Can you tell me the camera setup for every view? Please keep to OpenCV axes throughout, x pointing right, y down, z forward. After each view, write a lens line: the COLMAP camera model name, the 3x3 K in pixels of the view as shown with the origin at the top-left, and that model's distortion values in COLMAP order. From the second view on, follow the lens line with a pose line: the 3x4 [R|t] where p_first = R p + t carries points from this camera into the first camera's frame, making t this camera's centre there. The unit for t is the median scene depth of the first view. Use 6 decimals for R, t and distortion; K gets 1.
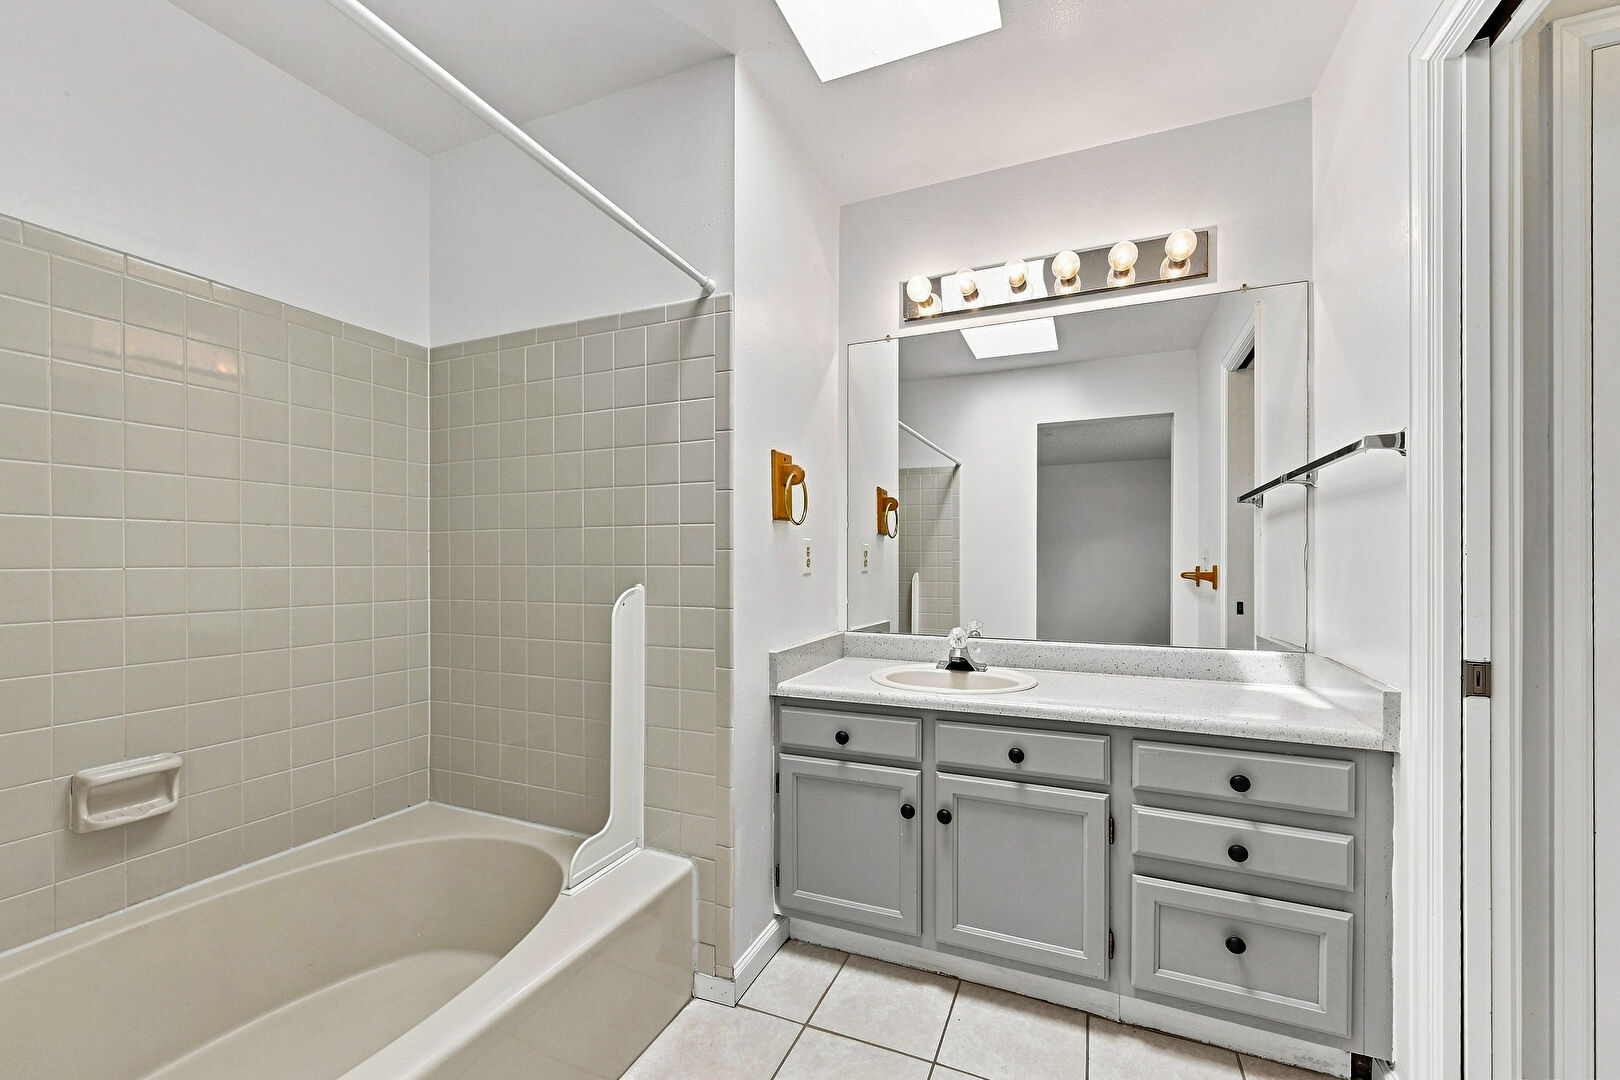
lens RADIAL K [[634.2, 0, 815.2], [0, 634.2, 553.9], [0, 0, 1]] dist [0.000444, 0.000058]
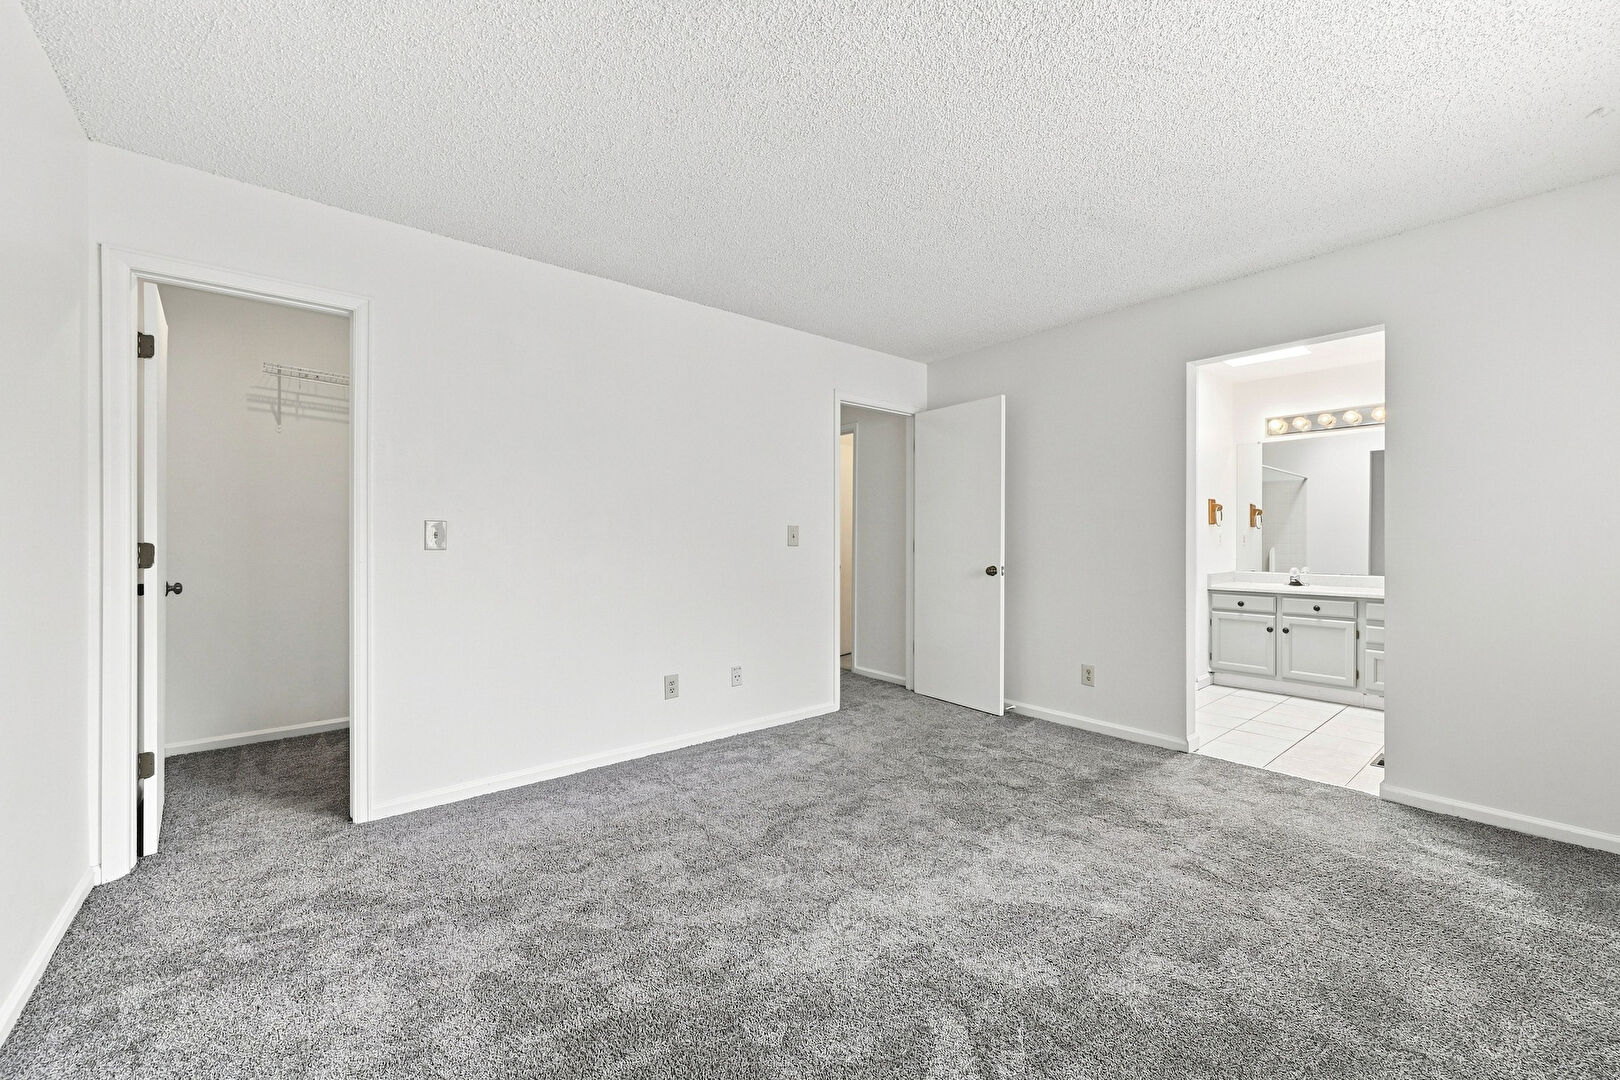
lens RADIAL K [[634.2, 0, 809.0], [0, 634.2, 533.1], [0, 0, 1]] dist [0.000444, 0.000058]
pose [[0.892831, 0.005155, -0.450362, -0.389885], [-0.003108, 0.999981, 0.005284, -0.025794], [0.450380, -0.003318, 0.892831, -2.290578]]
